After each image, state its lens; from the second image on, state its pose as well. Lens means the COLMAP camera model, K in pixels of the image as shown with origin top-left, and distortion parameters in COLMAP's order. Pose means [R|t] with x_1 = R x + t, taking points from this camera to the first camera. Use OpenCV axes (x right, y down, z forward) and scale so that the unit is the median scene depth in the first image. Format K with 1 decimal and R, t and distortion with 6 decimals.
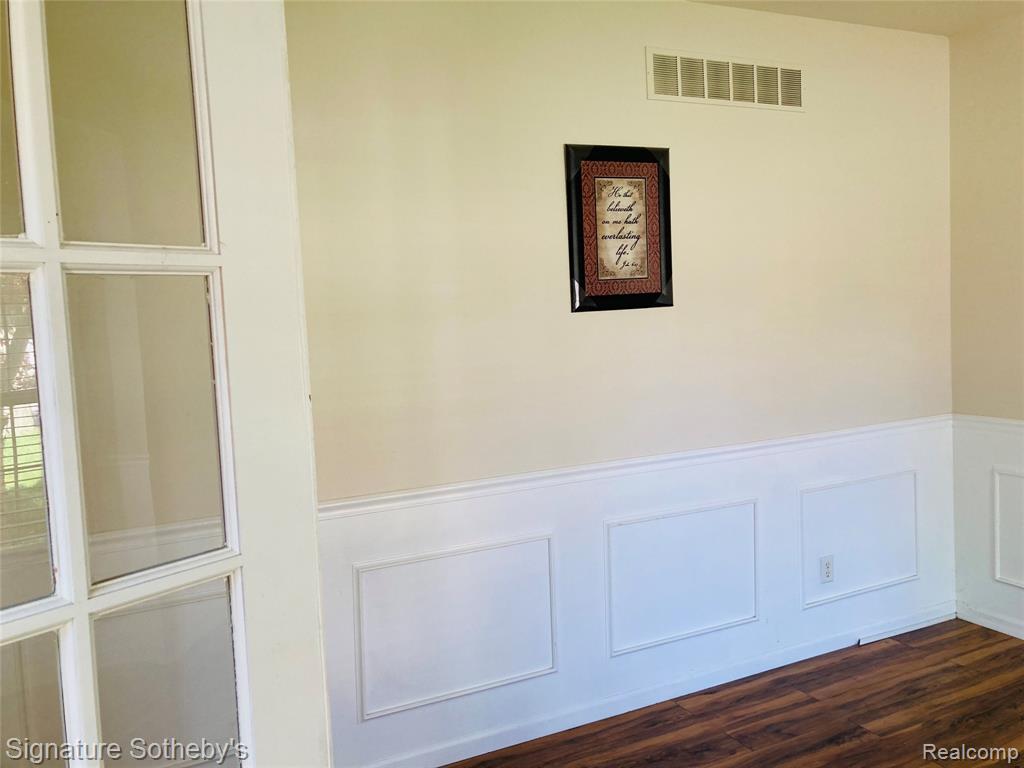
lens RADIAL K [[841.9, 0, 511.9], [0, 841.9, 372.7], [0, 0, 1]] dist [0.037145, -0.043691]
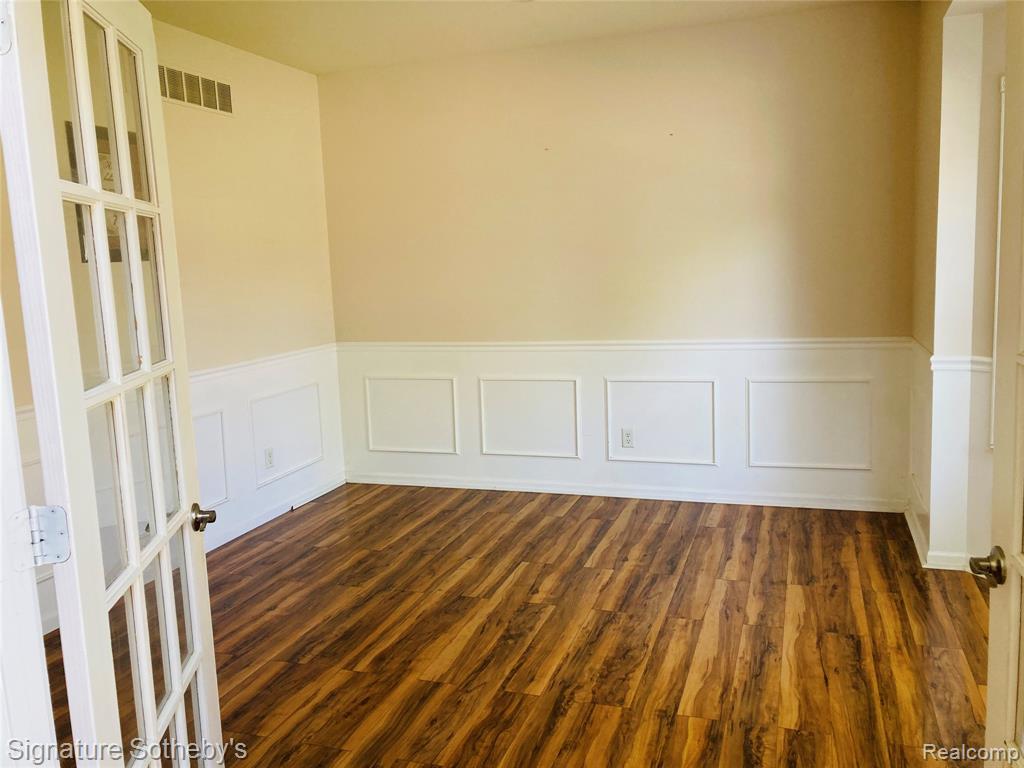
lens RADIAL K [[841.9, 0, 509.3], [0, 841.9, 384.6], [0, 0, 1]] dist [0.037145, -0.043691]
pose [[0.705748, -0.080195, 0.703909, -0.332417], [0.057302, 0.996779, 0.056109, 0.064385], [-0.706141, 0.000737, 0.708071, -0.261428]]
